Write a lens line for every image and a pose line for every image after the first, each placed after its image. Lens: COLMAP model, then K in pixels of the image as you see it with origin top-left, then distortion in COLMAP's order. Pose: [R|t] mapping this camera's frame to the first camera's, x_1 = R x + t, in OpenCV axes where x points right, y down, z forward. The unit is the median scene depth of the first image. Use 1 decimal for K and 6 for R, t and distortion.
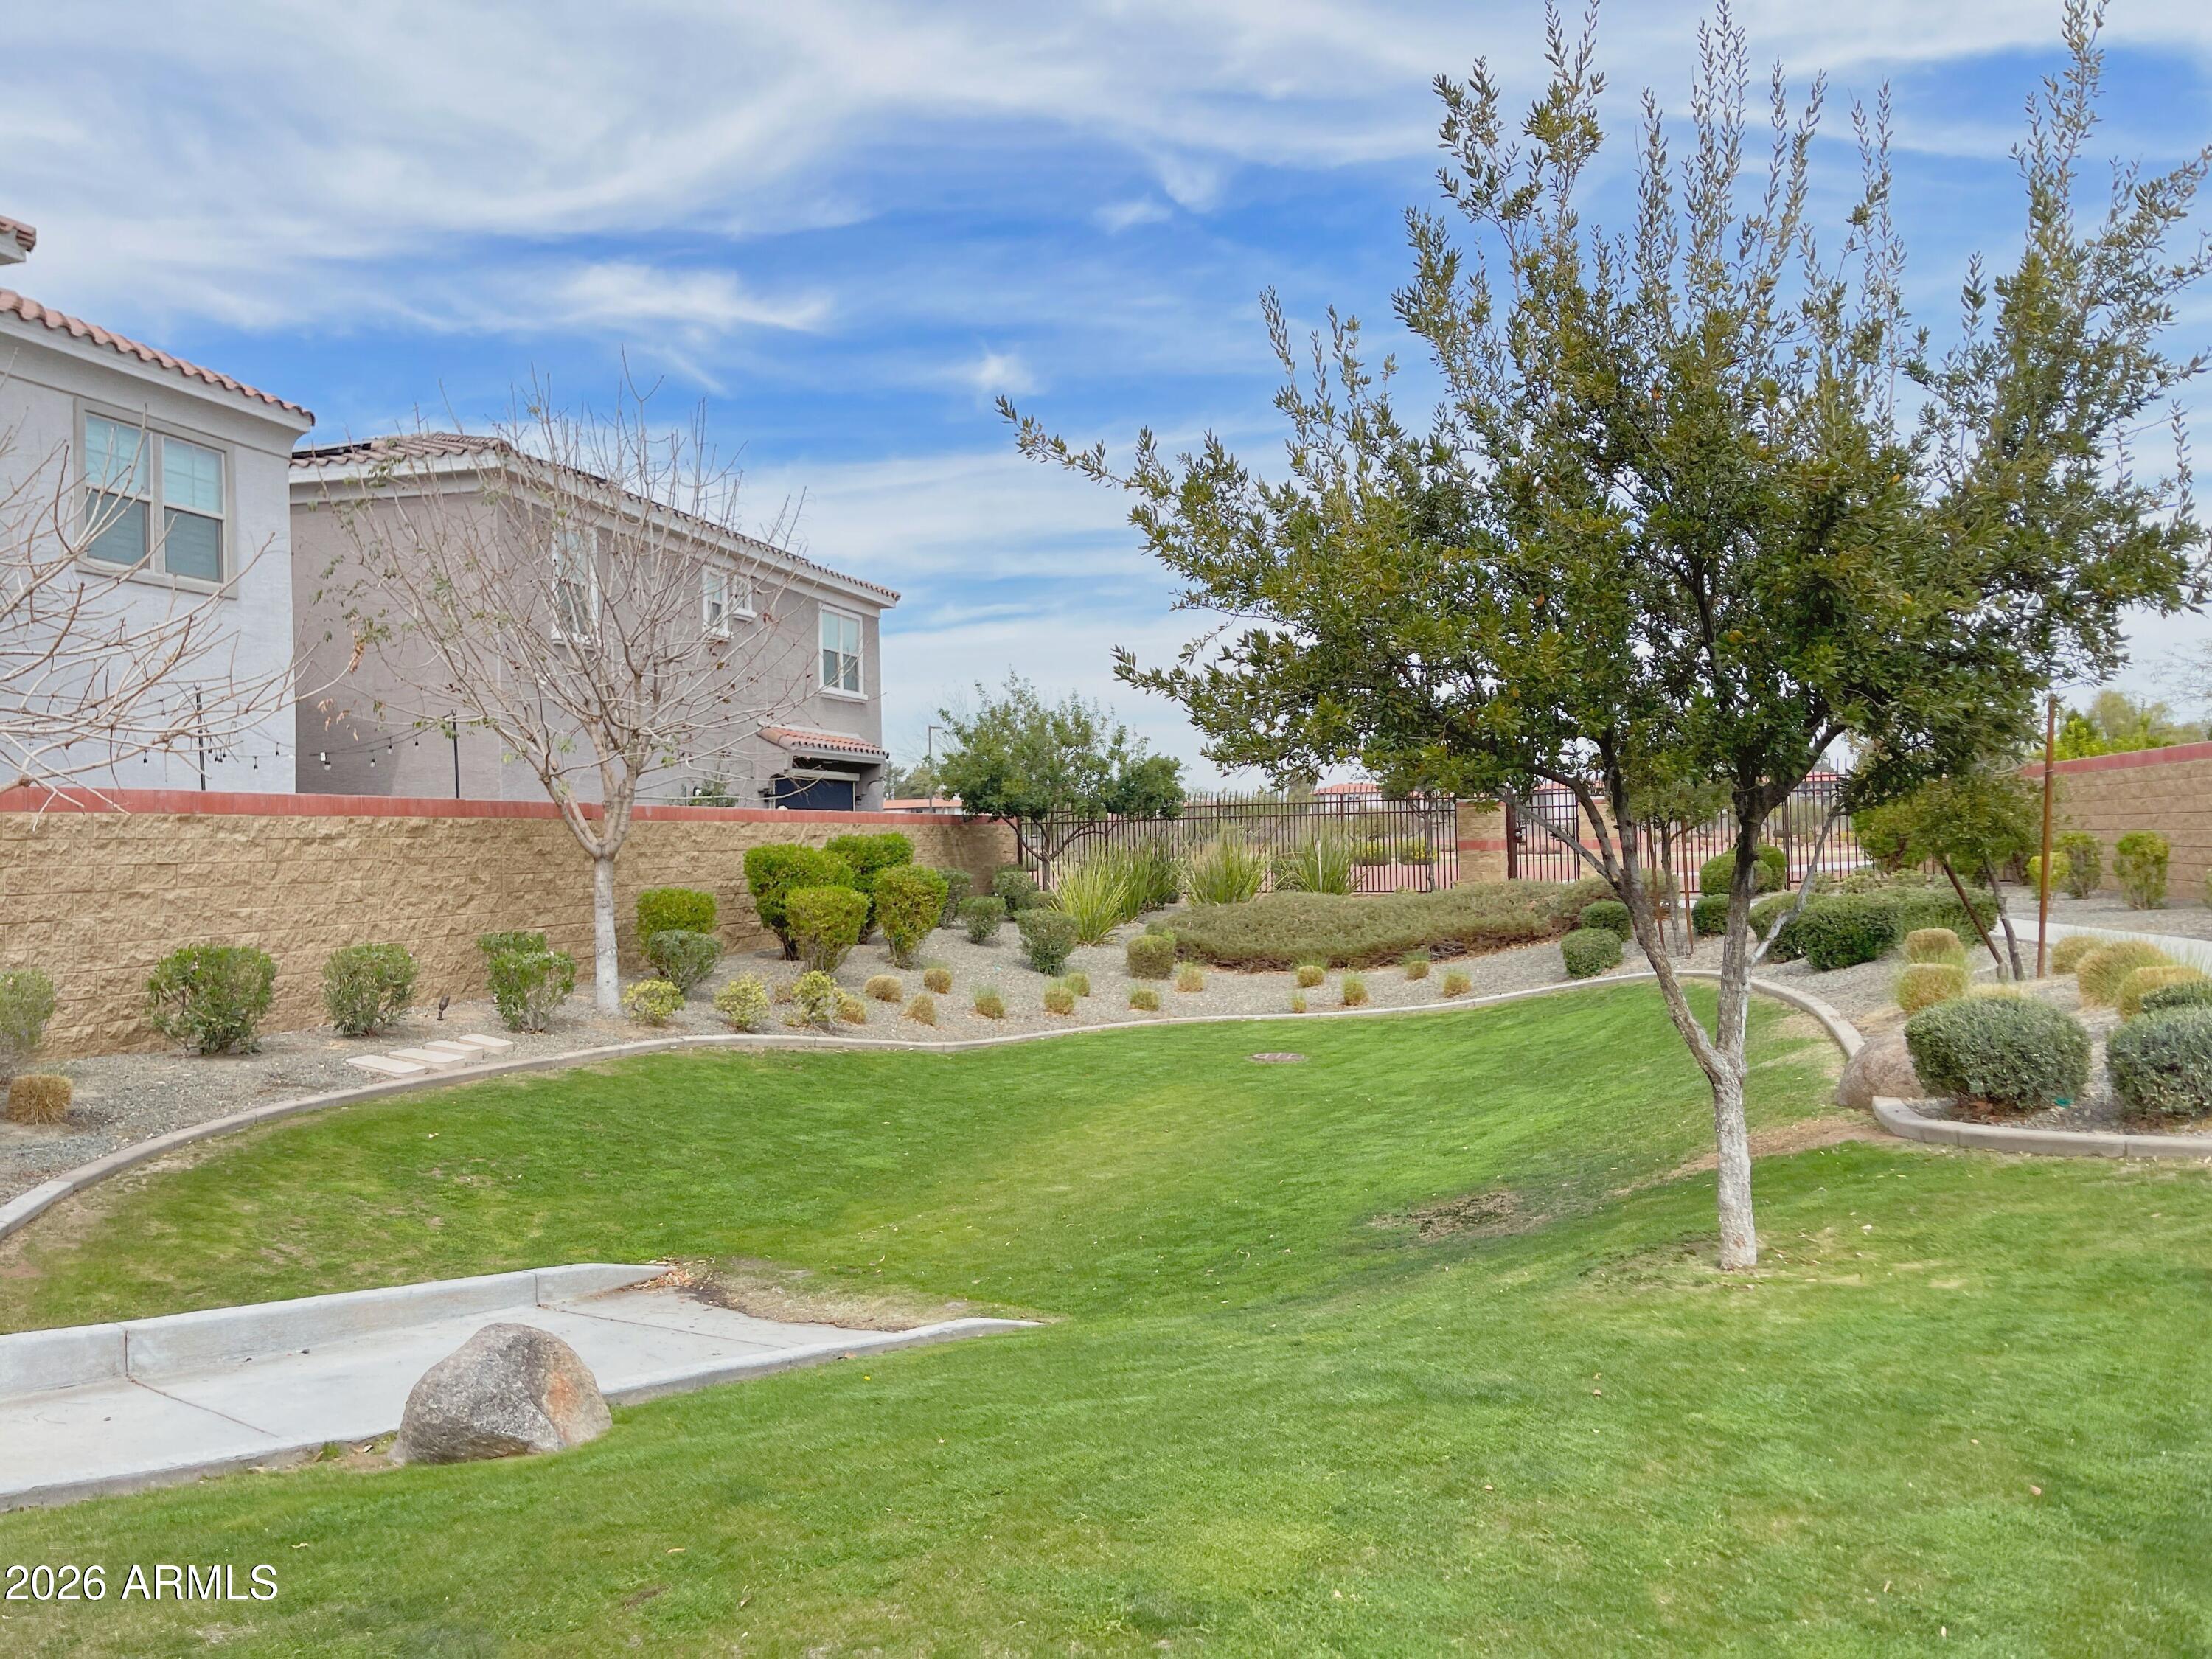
lens RADIAL K [[1662.5, 0, 1106.0], [0, 1662.5, 829.5], [0, 0, 1]] dist [0.266693, -0.379768]
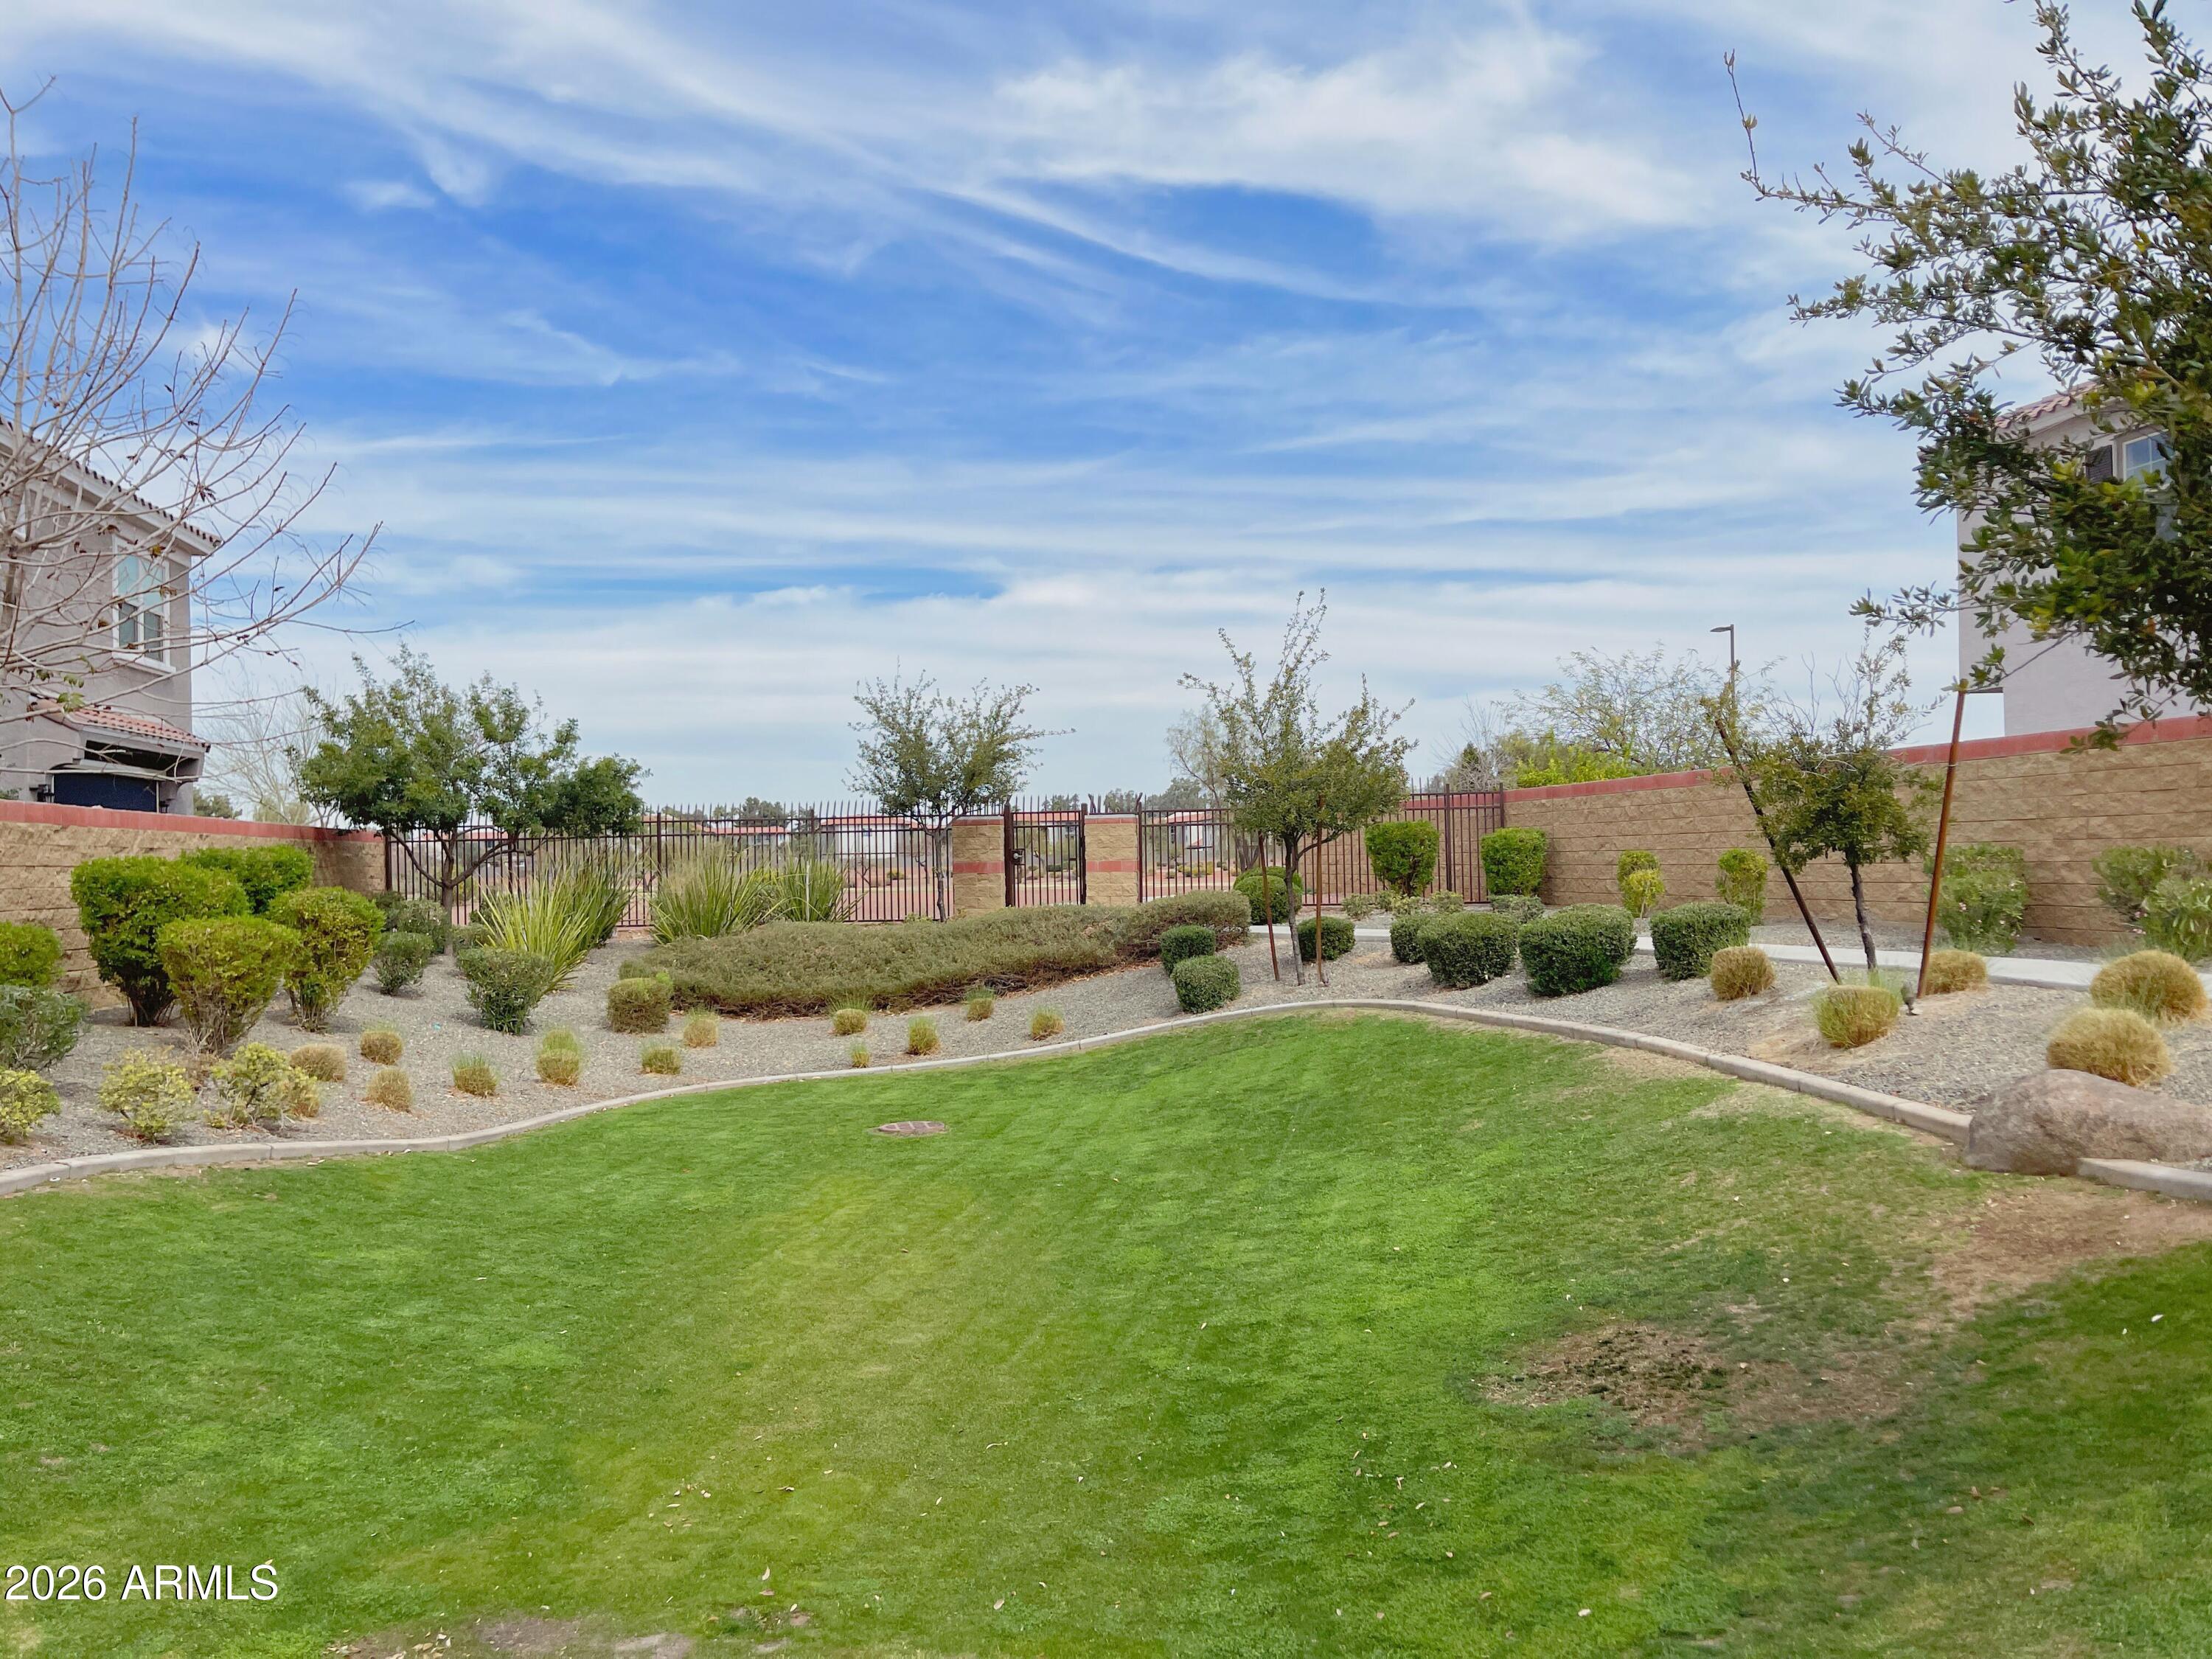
lens RADIAL K [[1695.9, 0, 1106.0], [0, 1695.9, 829.5], [0, 0, 1]] dist [0.093694, -0.071532]
pose [[0.917450, 0.012664, 0.397649, -0.097799], [-0.004866, 0.999776, -0.020613, 0.009168], [-0.397821, 0.016977, 0.917306, 0.171797]]
